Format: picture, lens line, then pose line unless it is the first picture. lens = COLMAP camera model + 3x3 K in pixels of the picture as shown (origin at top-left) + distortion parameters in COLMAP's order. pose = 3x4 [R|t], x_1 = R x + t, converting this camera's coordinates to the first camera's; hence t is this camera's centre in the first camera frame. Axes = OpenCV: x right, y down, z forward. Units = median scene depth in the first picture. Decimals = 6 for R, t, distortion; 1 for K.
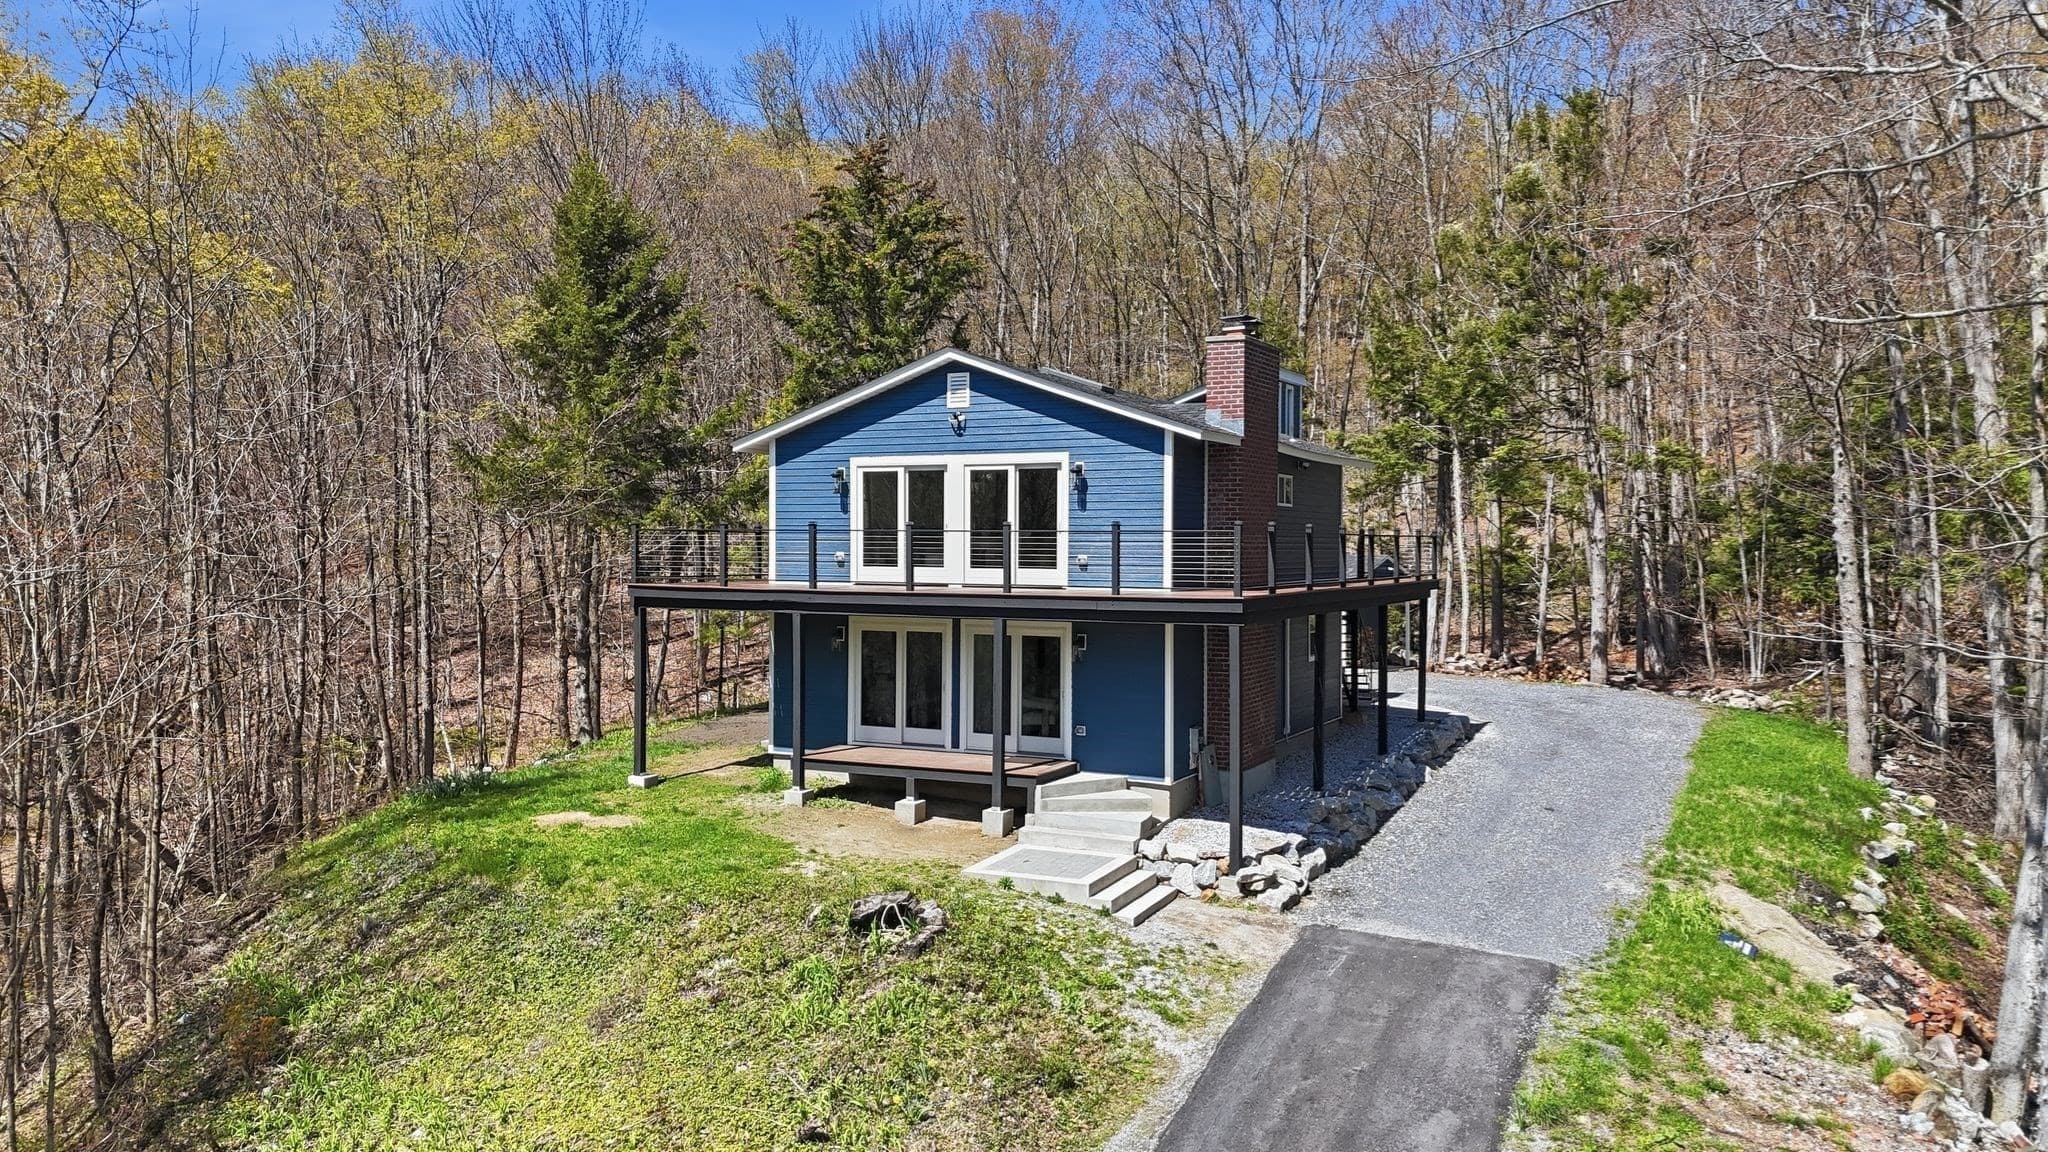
lens RADIAL K [[1527.0, 0, 1024.0], [0, 1527.0, 576.0], [0, 0, 1]] dist [0.036863, 0.001323]
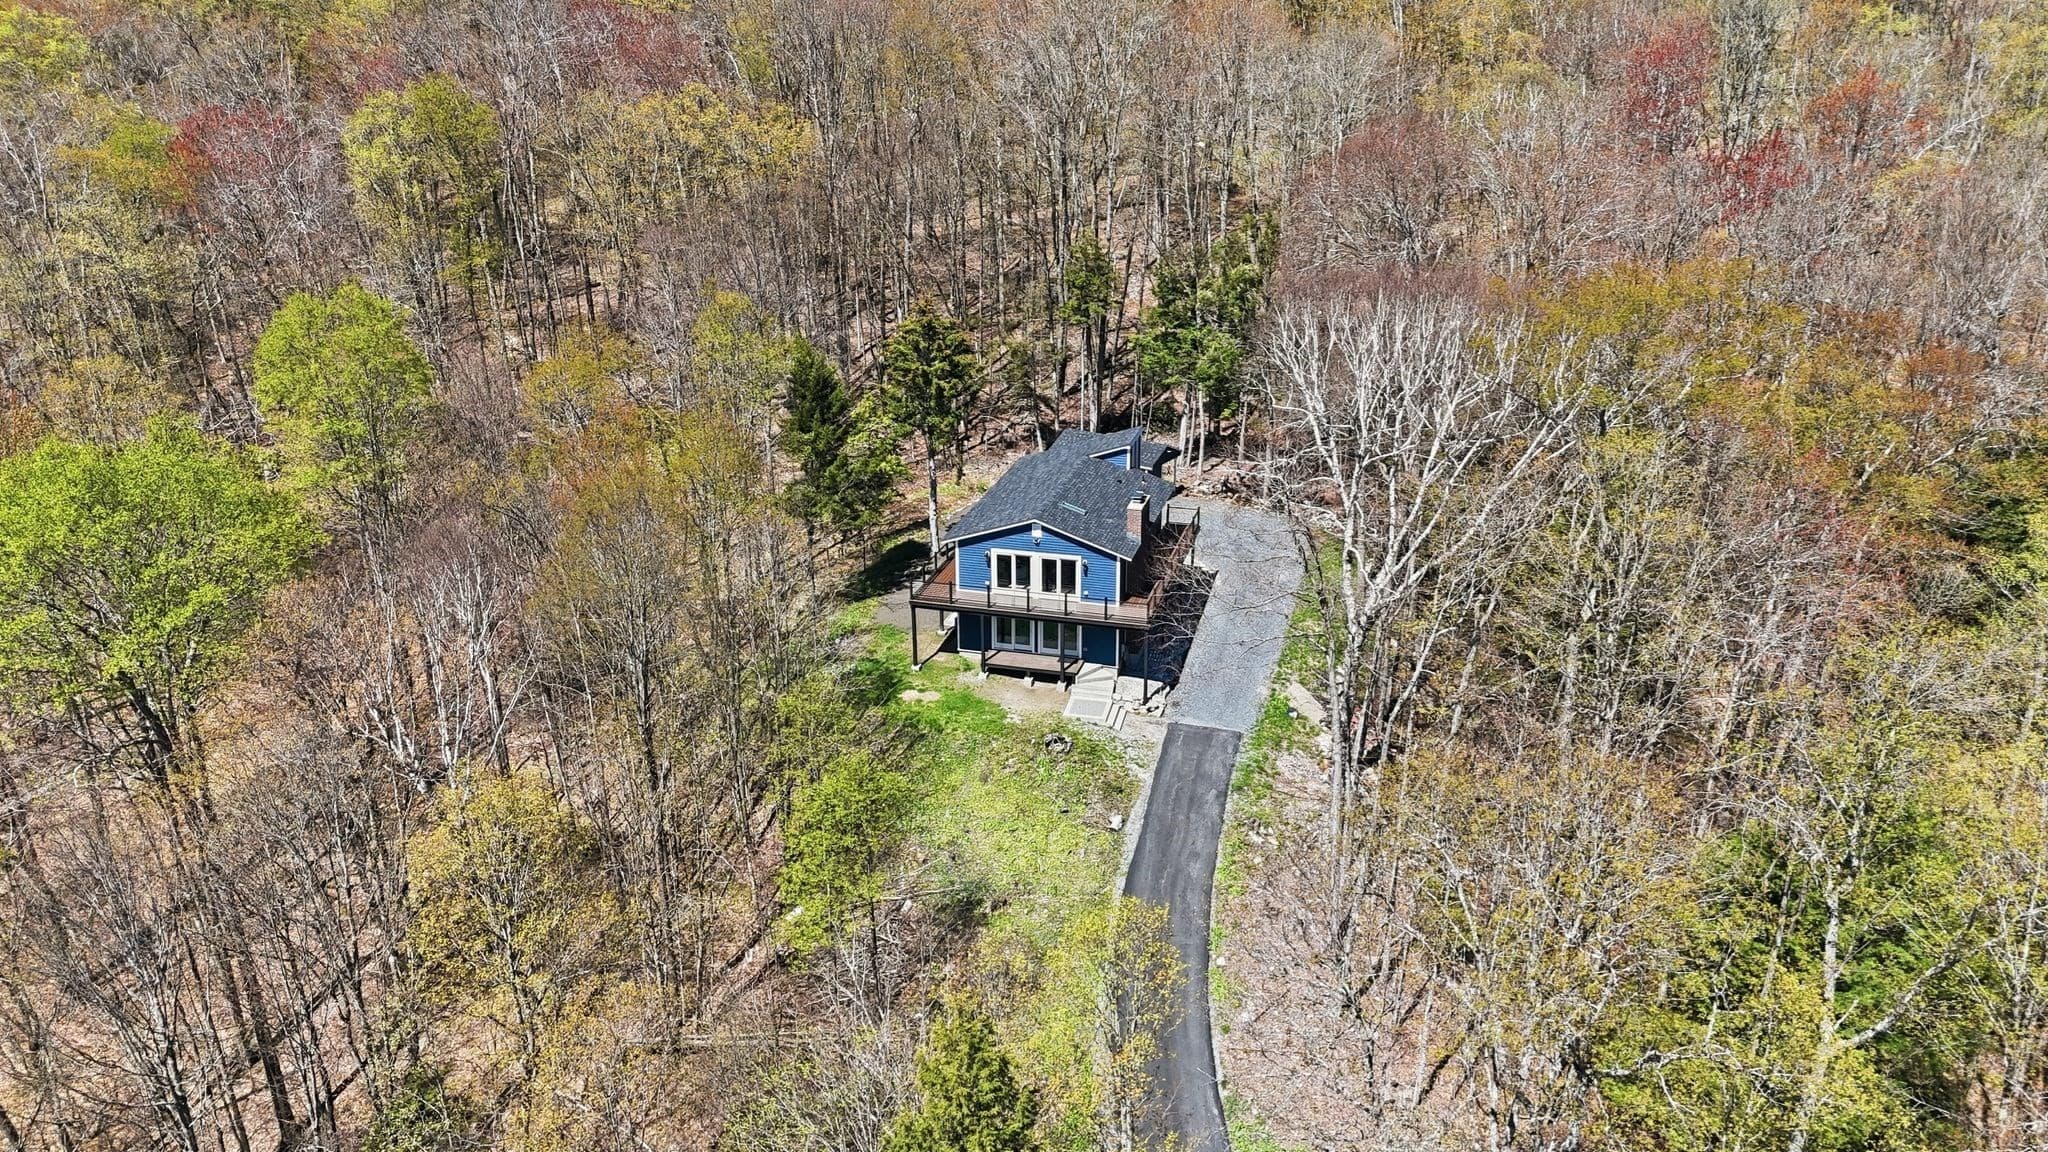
lens RADIAL K [[1527.0, 0, 1024.0], [0, 1527.0, 576.0], [0, 0, 1]] dist [0.036863, 0.001323]
pose [[0.981323, -0.078987, 0.175405, -0.549023], [0.014282, 0.939213, 0.343037, -0.979546], [-0.191838, -0.334125, 0.922799, -1.521279]]
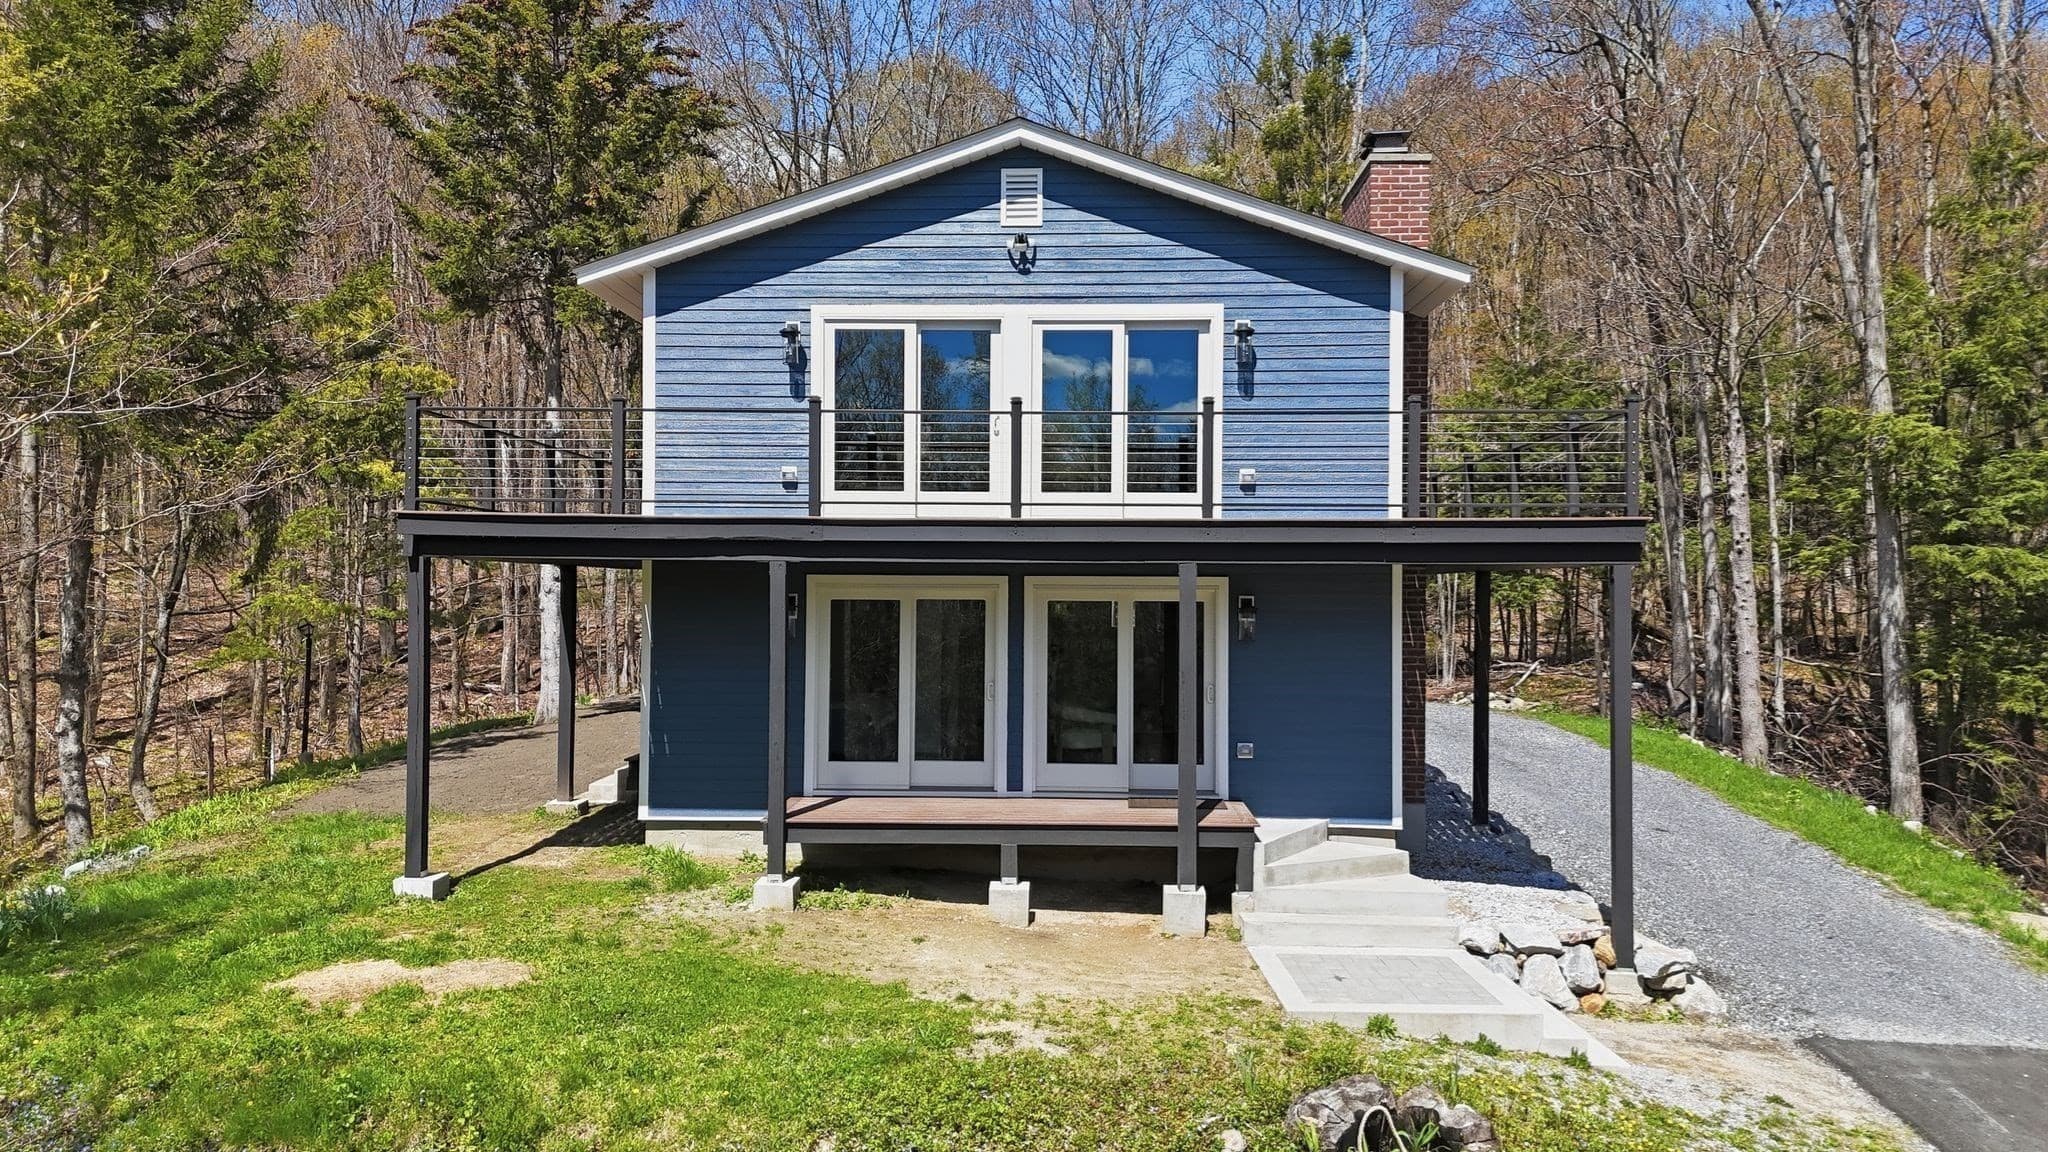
lens RADIAL K [[1527.0, 0, 1024.0], [0, 1527.0, 576.0], [0, 0, 1]] dist [0.036863, 0.001323]
pose [[0.912624, 0.004673, 0.408774, -0.292439], [0.006805, 0.999623, -0.026618, 0.045036], [-0.408744, 0.027074, 0.912247, 0.454881]]
